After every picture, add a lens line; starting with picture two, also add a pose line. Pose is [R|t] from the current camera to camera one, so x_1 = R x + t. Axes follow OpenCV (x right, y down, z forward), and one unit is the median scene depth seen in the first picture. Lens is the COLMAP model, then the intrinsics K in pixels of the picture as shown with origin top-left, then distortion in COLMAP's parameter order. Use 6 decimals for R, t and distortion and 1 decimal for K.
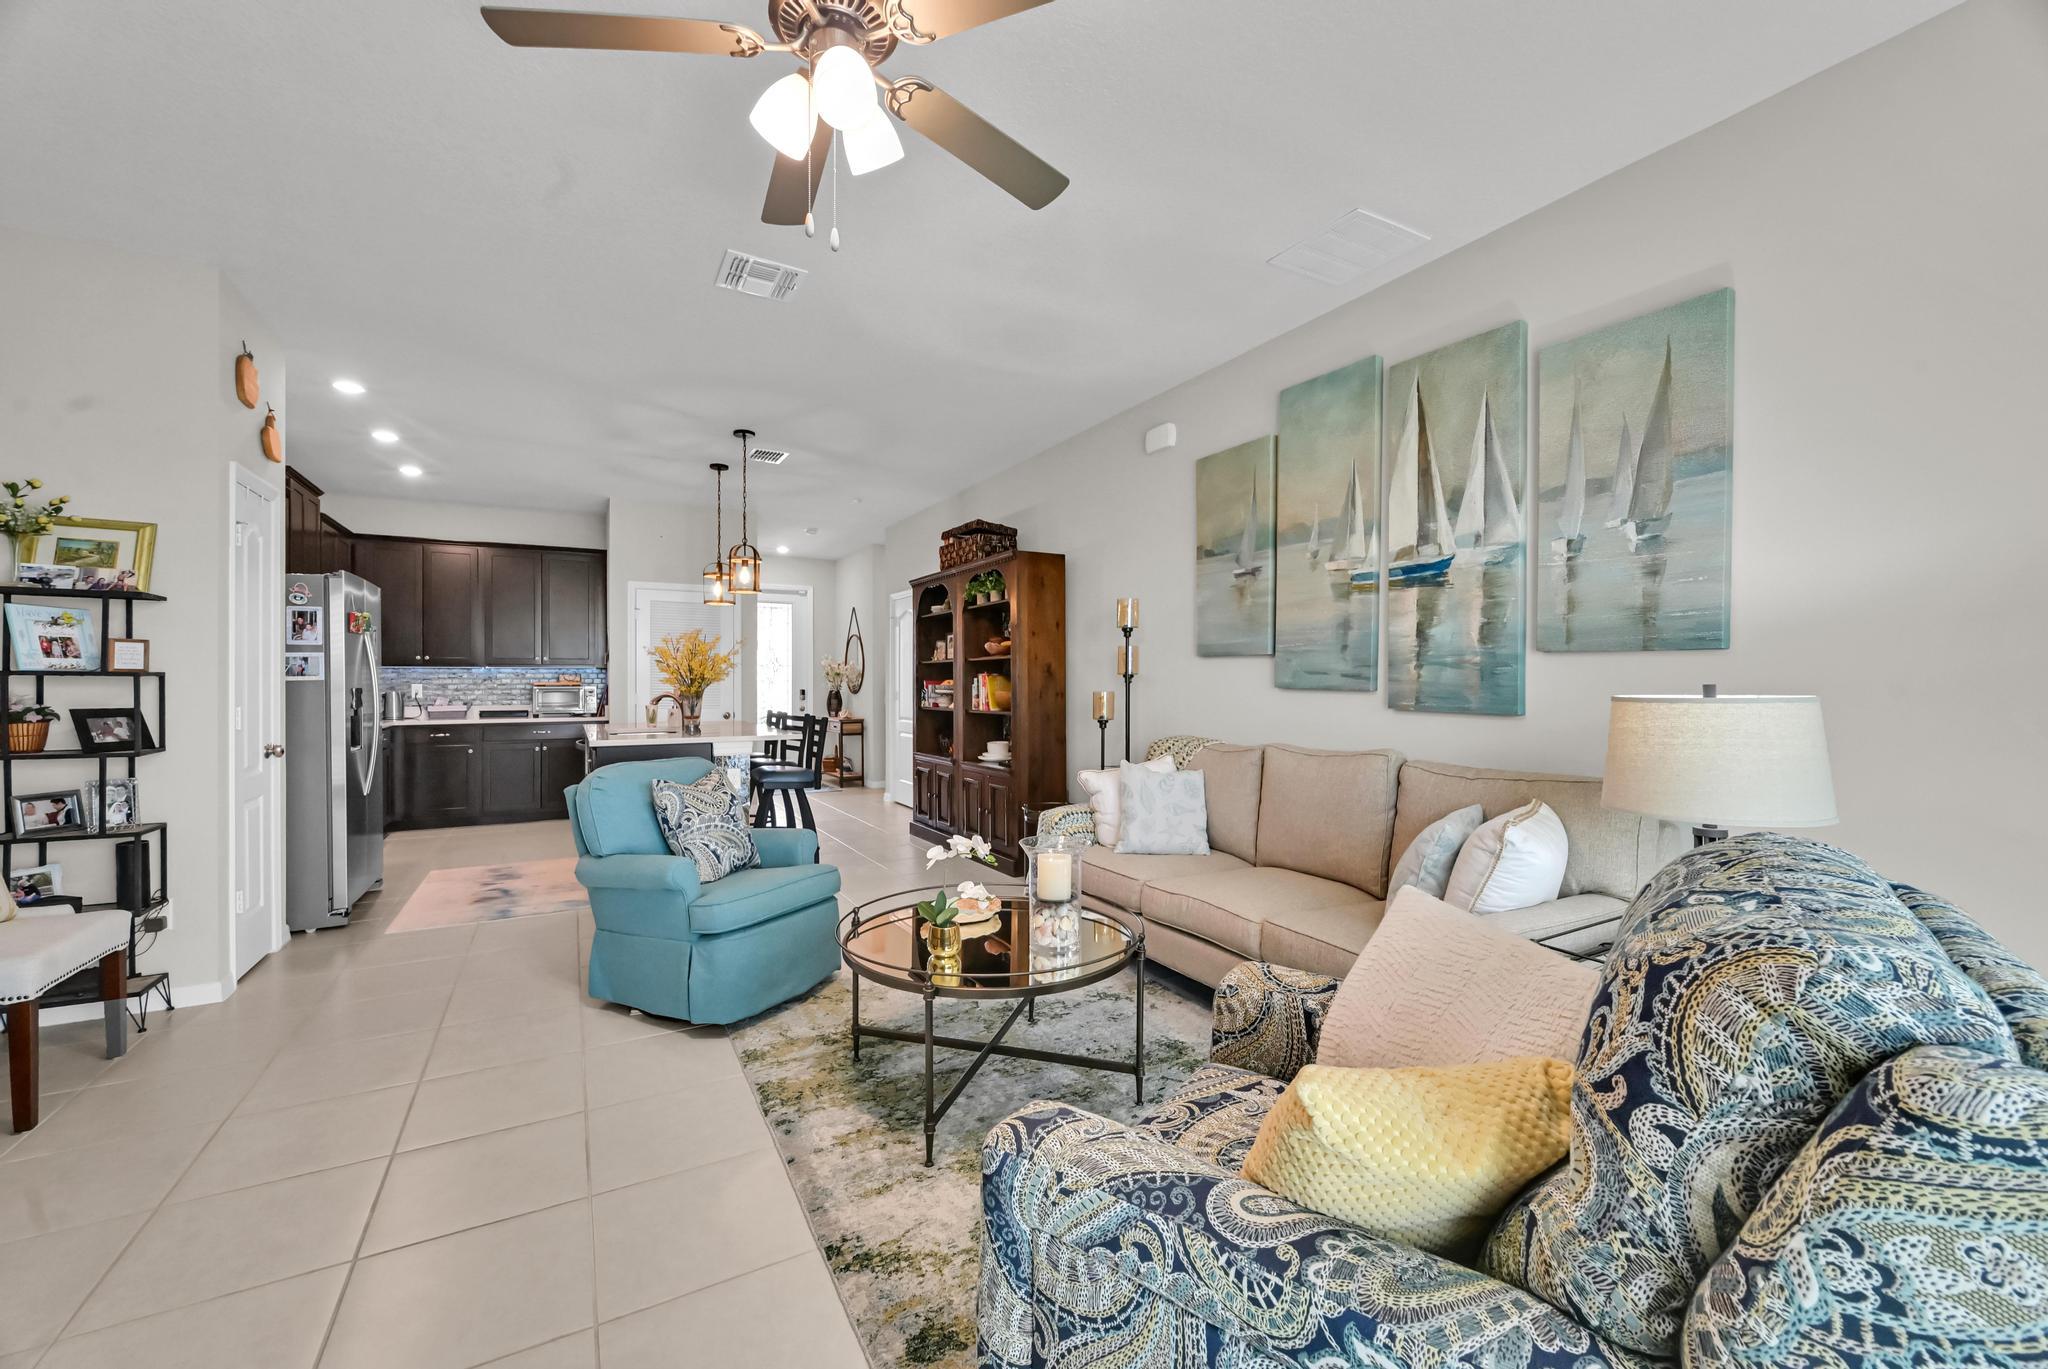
lens RADIAL K [[822.1, 0, 1016.8], [0, 822.1, 689.7], [0, 0, 1]] dist [-0.009619, 0.001543]
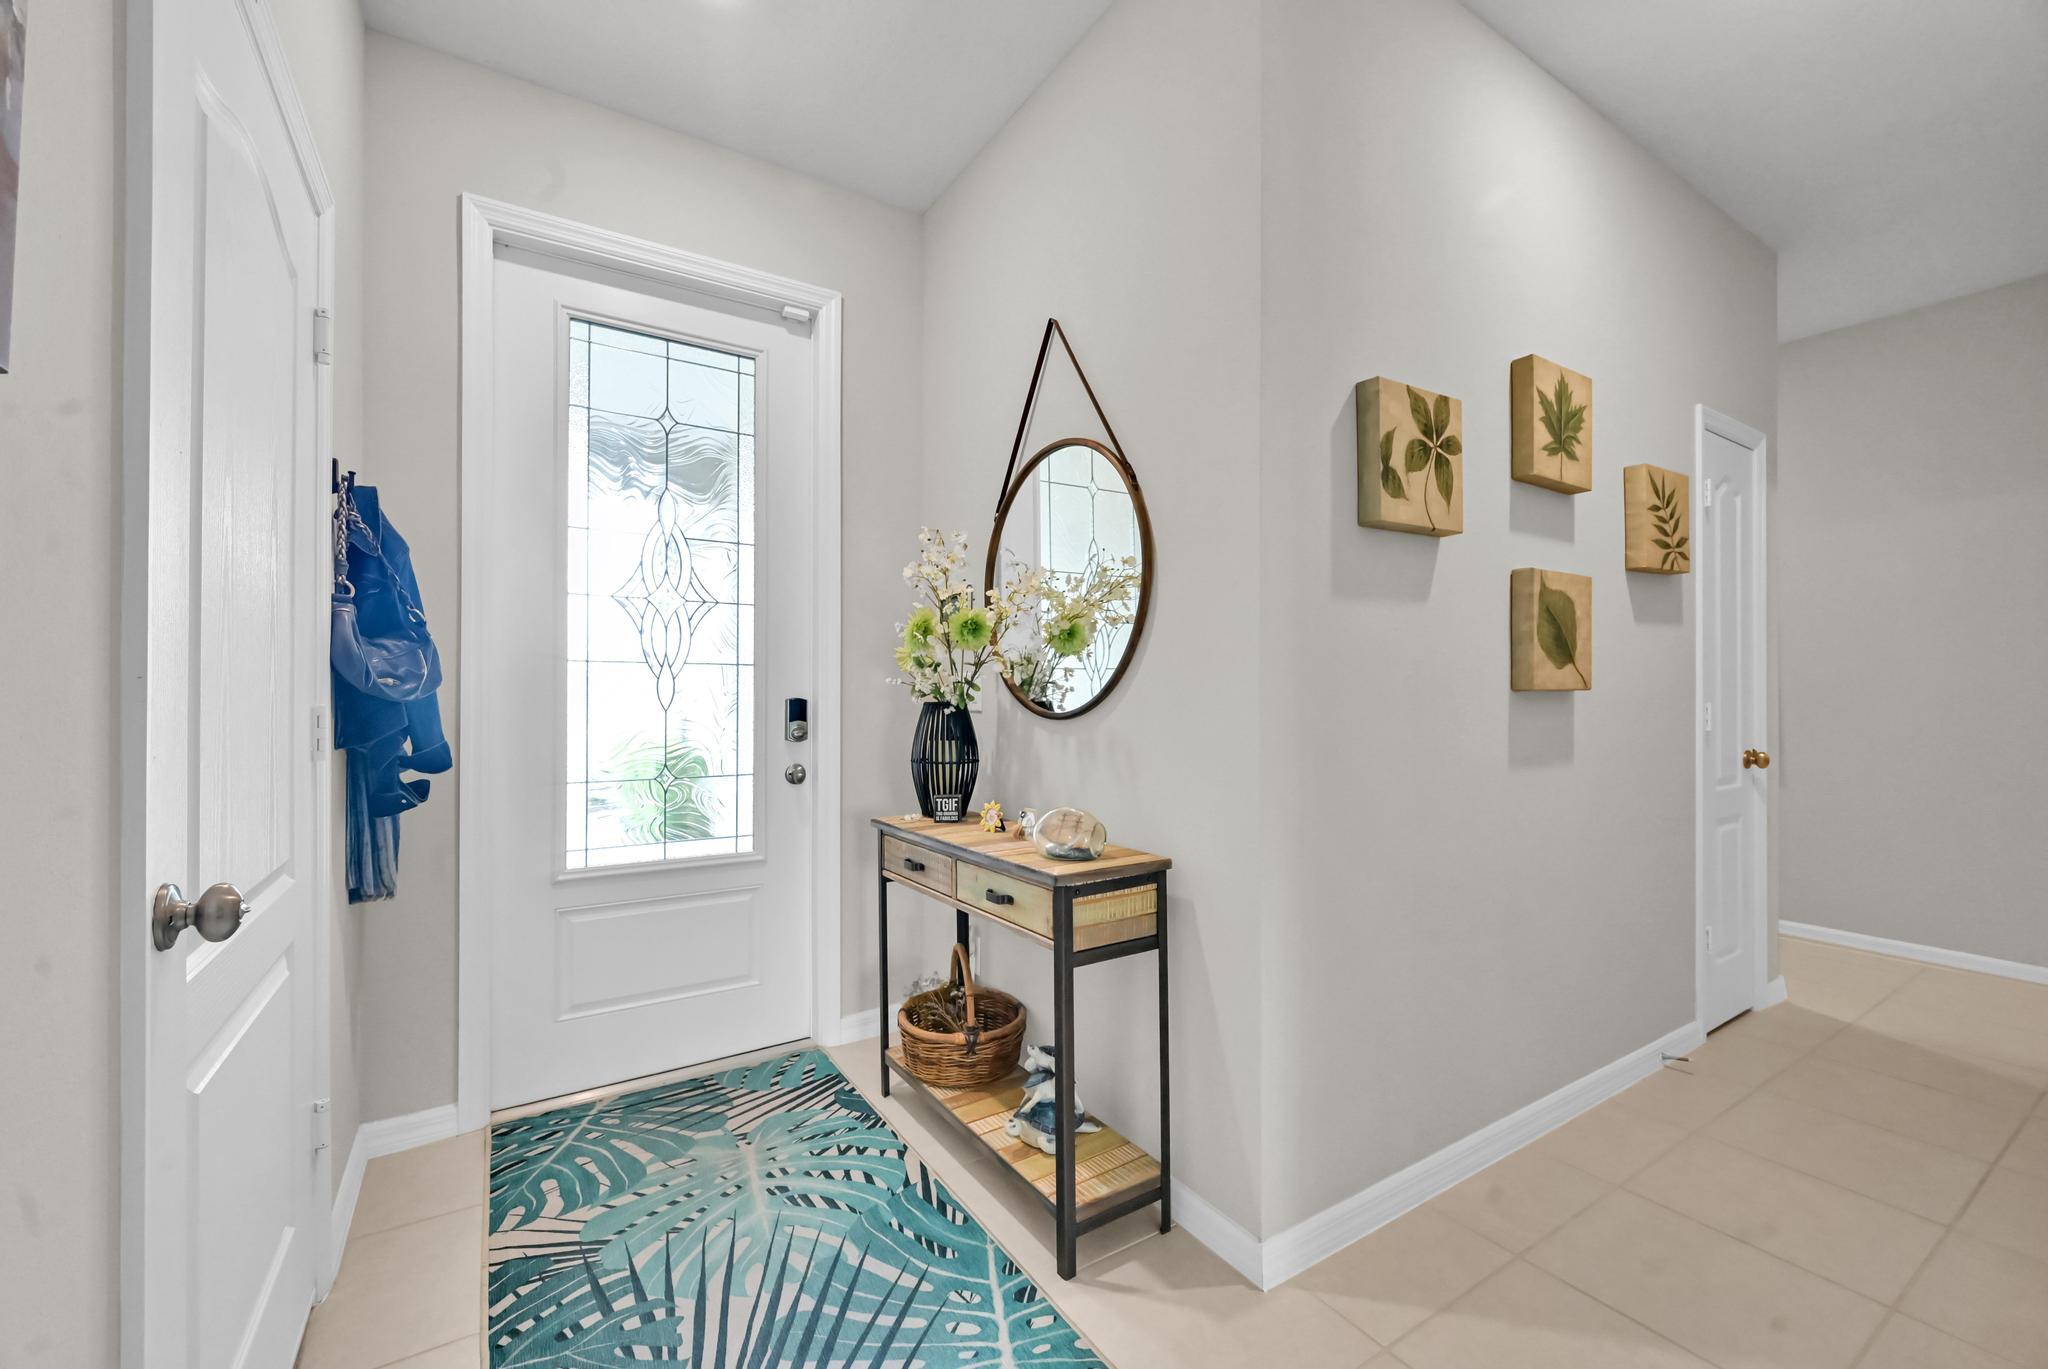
lens RADIAL K [[822.1, 0, 1036.9], [0, 822.1, 695.8], [0, 0, 1]] dist [-0.009619, 0.001543]
pose [[0.996835, -0.000356, 0.079498, -0.640757], [0.001132, 0.999952, -0.009721, 0.003836], [-0.079491, 0.009781, 0.996788, 2.293415]]
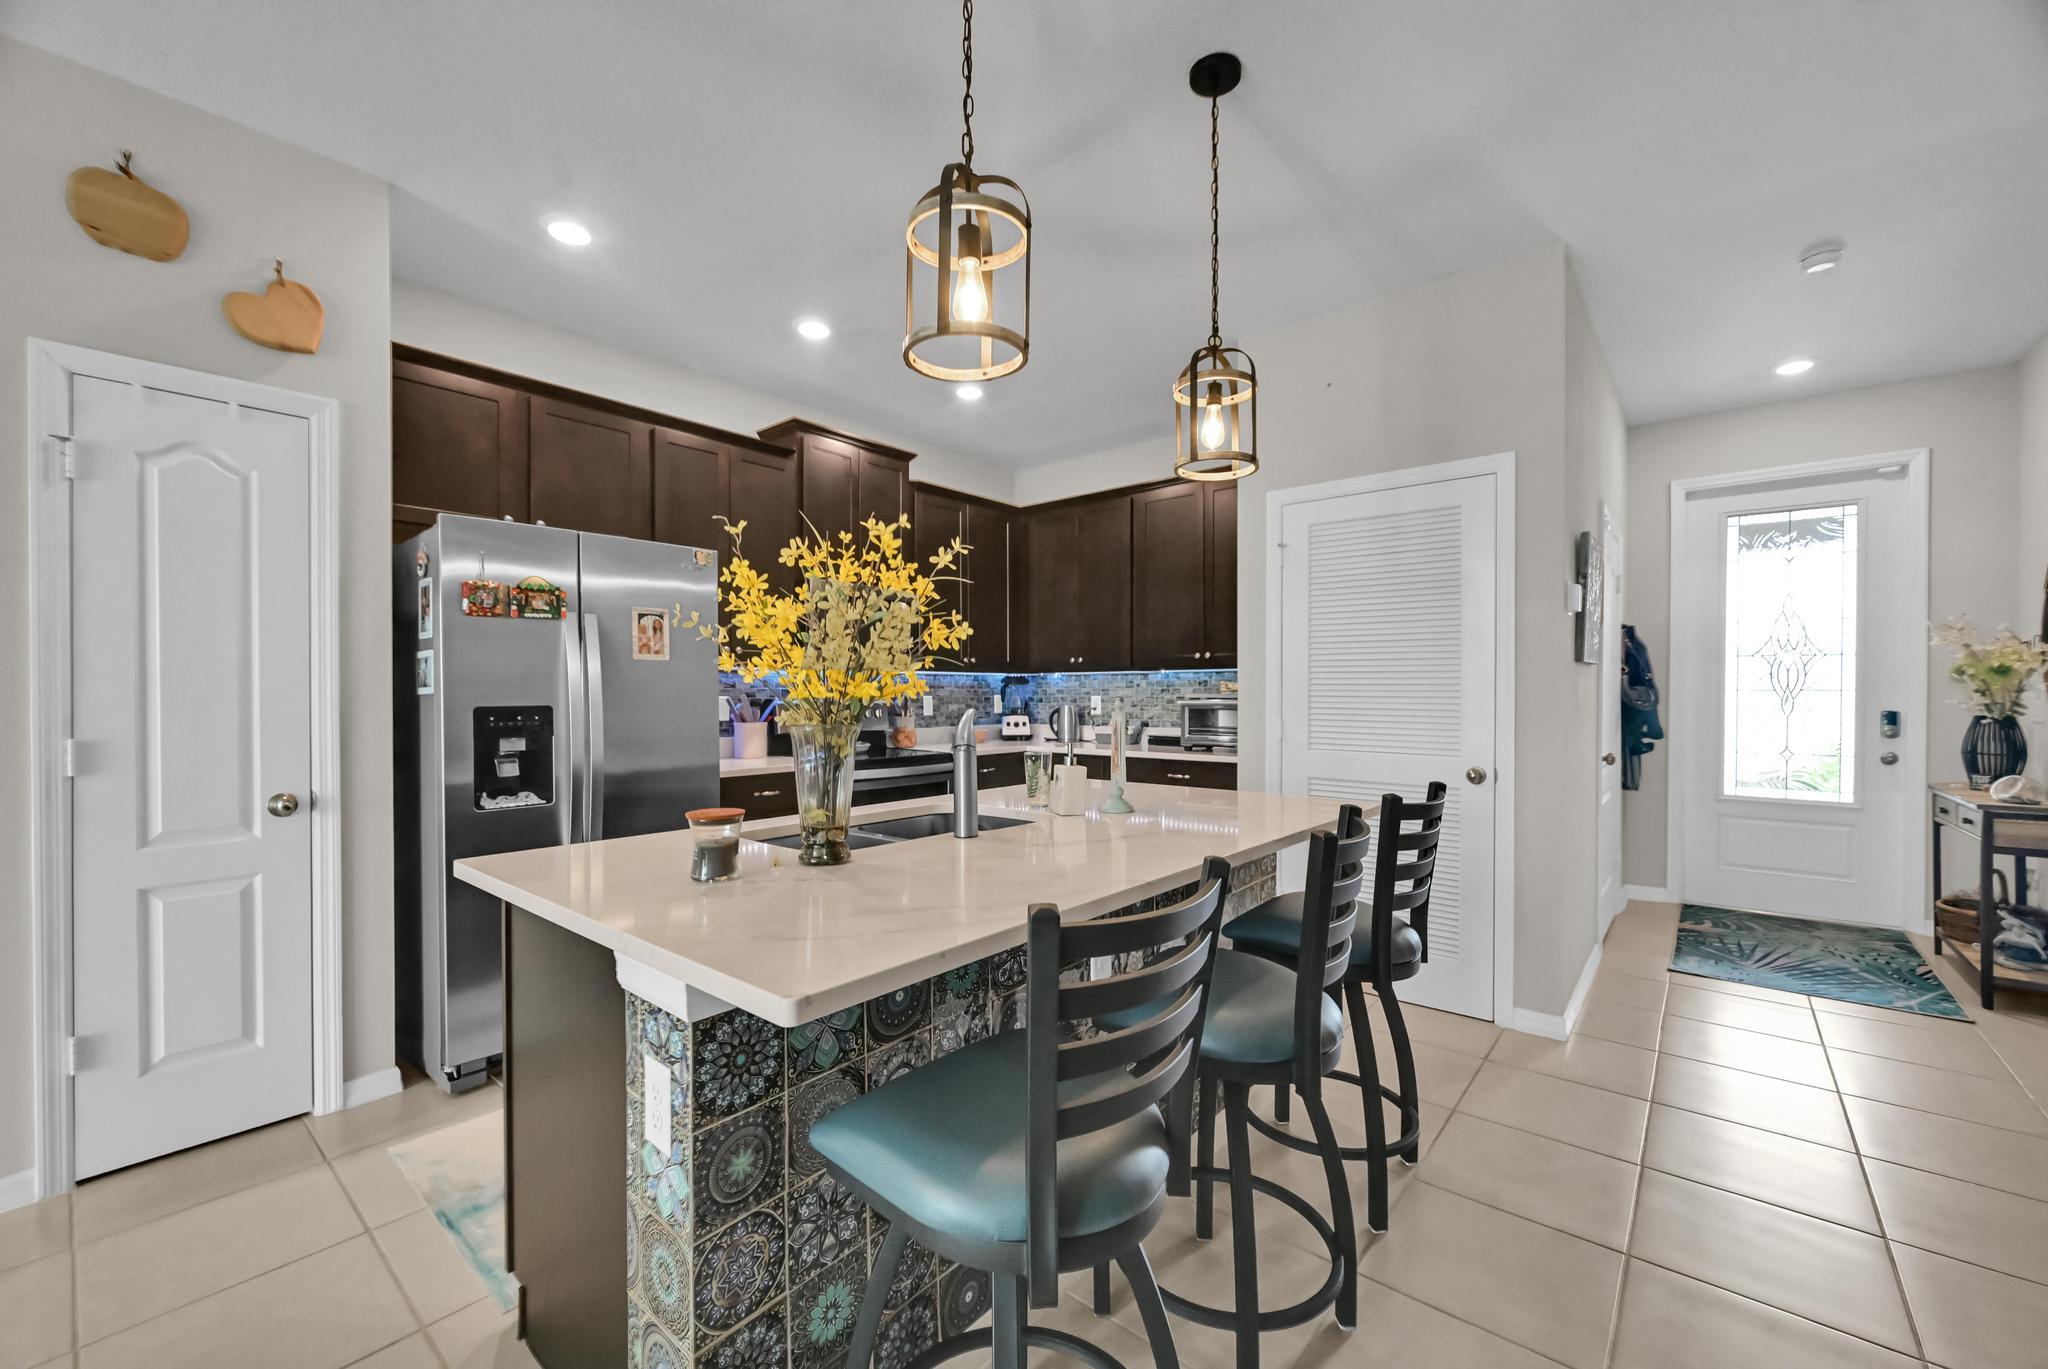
lens RADIAL K [[822.1, 0, 1008.9], [0, 822.1, 698.0], [0, 0, 1]] dist [-0.009619, 0.001543]
pose [[0.354401, 0.008540, -0.935054, -0.119033], [-0.007409, 0.999953, 0.006324, -0.019200], [0.935064, 0.004686, 0.354448, 1.394914]]
